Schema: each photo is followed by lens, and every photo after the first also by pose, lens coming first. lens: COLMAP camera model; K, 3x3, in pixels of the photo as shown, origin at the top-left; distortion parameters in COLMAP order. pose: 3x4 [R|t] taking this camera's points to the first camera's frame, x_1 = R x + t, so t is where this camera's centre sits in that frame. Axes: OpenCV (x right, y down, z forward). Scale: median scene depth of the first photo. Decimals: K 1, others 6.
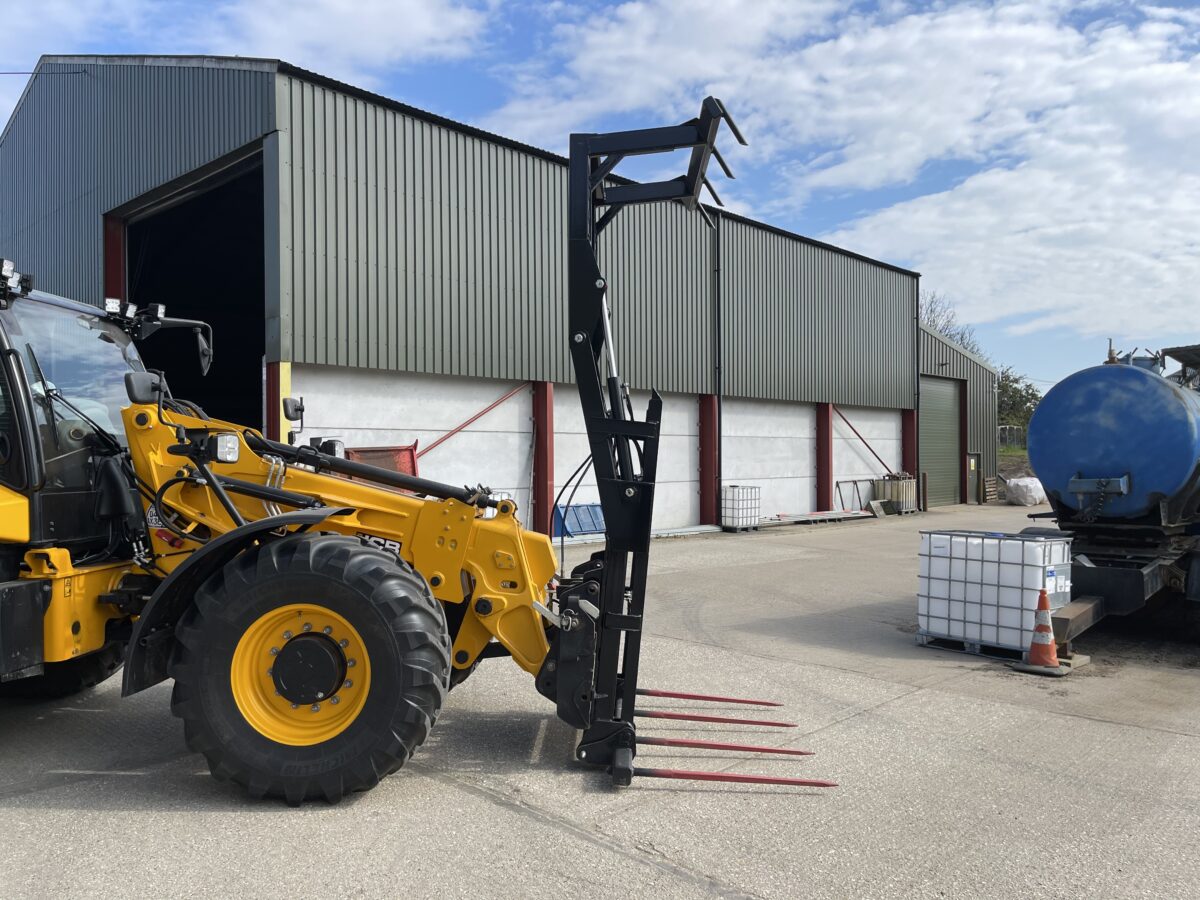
lens RADIAL K [[913.5, 0, 613.1], [0, 913.5, 437.2], [0, 0, 1]] dist [0.083376, -0.106237]
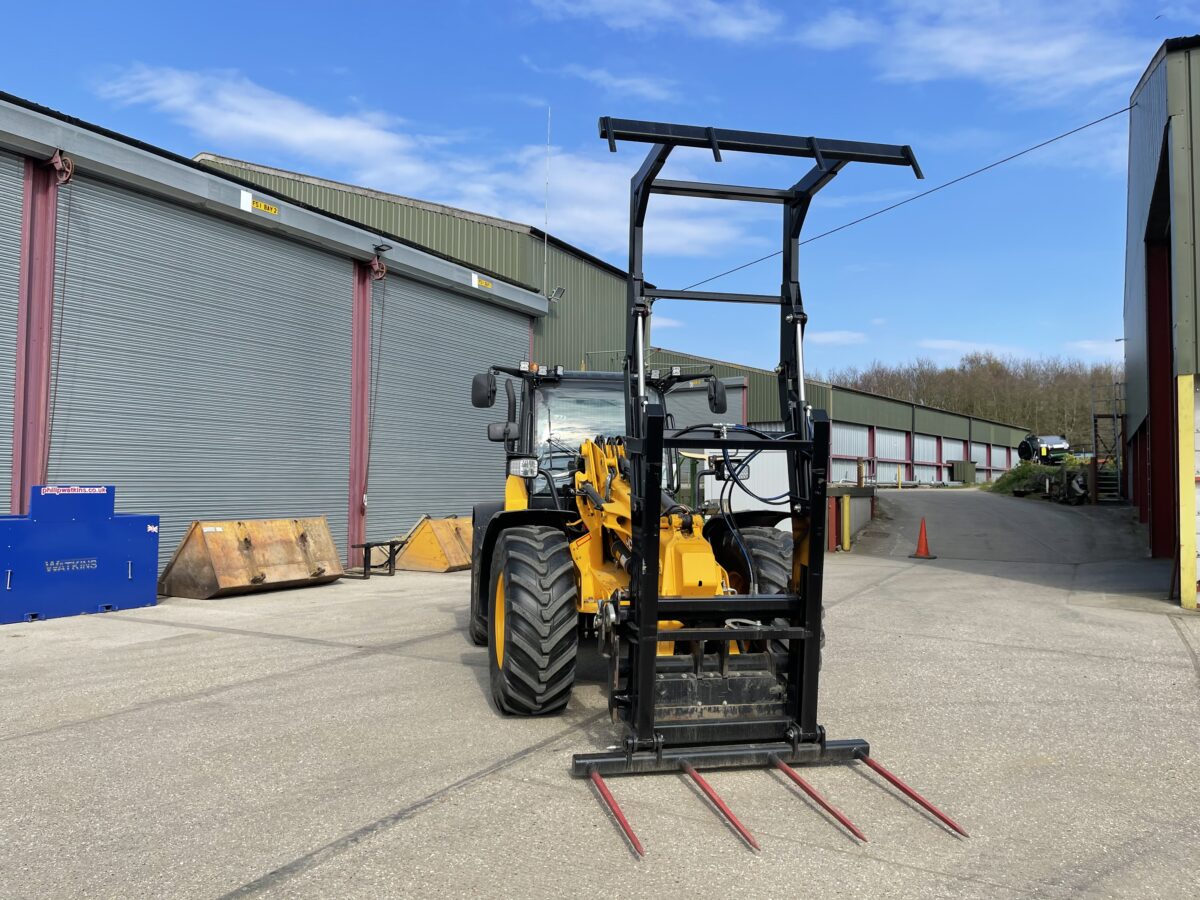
lens RADIAL K [[913.5, 0, 591.6], [0, 913.5, 435.9], [0, 0, 1]] dist [0.083376, -0.106237]
pose [[0.242509, -0.043746, -0.969162, 0.300236], [0.009953, 0.999042, -0.042604, 0.005601], [0.970098, 0.000685, 0.242712, 0.204560]]
